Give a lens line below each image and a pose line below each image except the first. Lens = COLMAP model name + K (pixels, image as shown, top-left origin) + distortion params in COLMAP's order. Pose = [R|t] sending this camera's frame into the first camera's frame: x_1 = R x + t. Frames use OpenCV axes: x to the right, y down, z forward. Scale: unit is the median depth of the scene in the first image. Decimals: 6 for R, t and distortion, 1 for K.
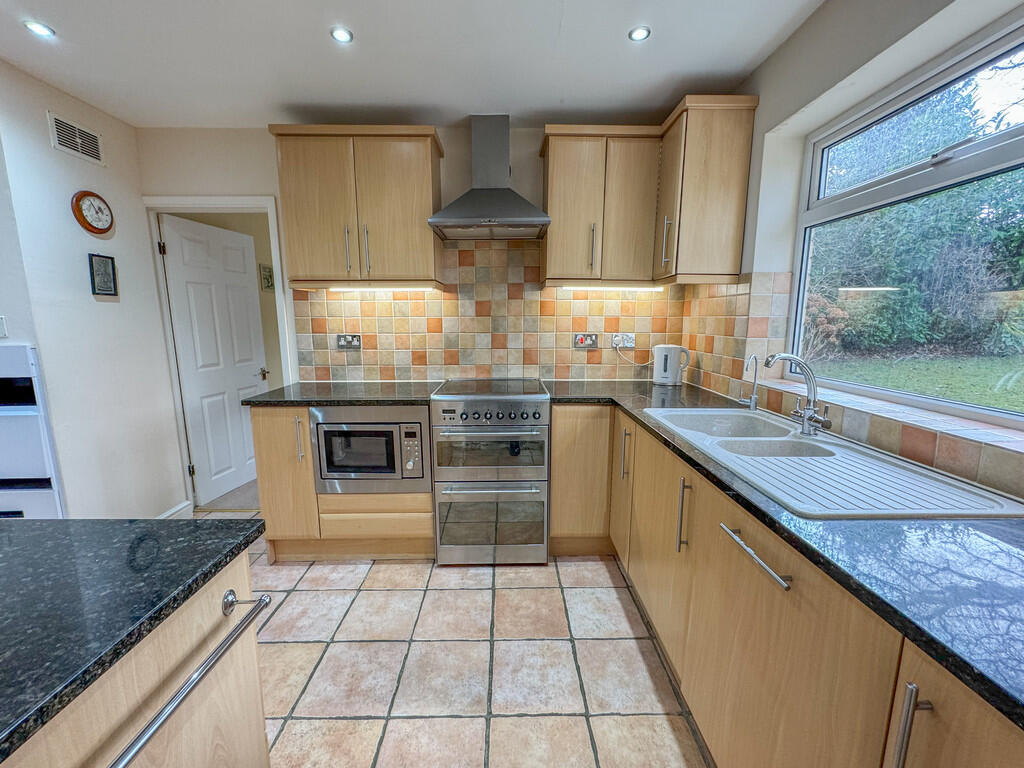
lens RADIAL K [[413.9, 0, 512.4], [0, 413.9, 384.1], [0, 0, 1]] dist [-0.002761, -0.000291]
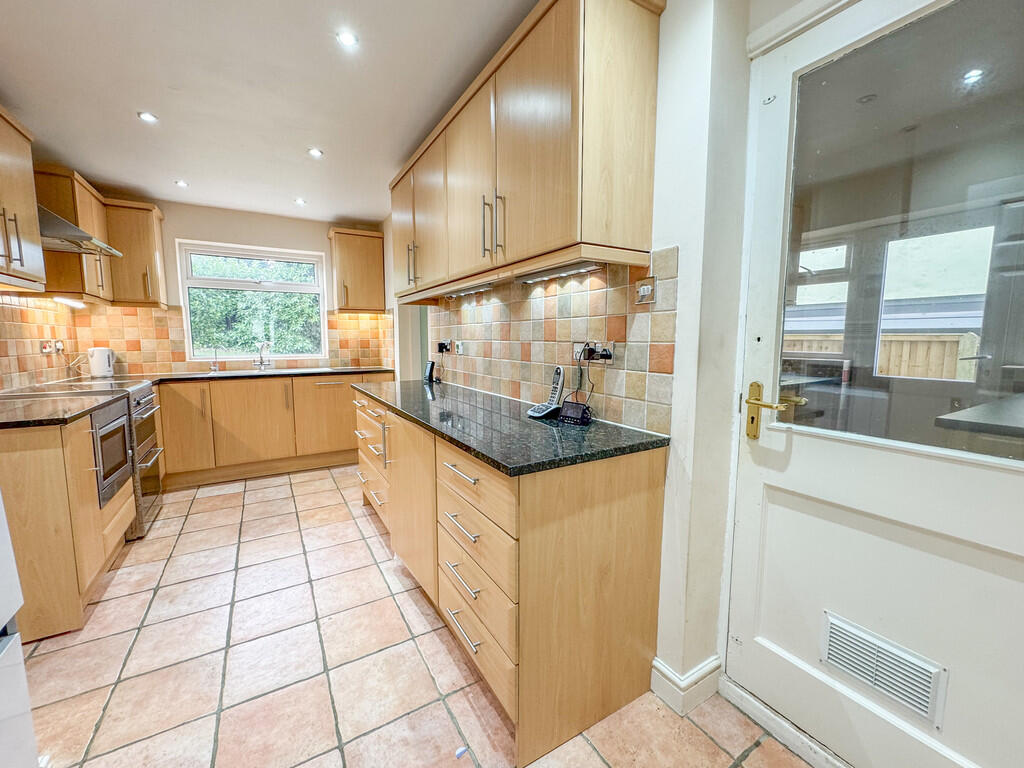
lens RADIAL K [[413.9, 0, 511.1], [0, 413.9, 383.1], [0, 0, 1]] dist [-0.002761, -0.000291]
pose [[-0.497986, -0.098428, 0.861581, -1.951160], [0.136081, 0.972359, 0.189737, -0.074588], [-0.856442, 0.211731, -0.470827, 0.671903]]
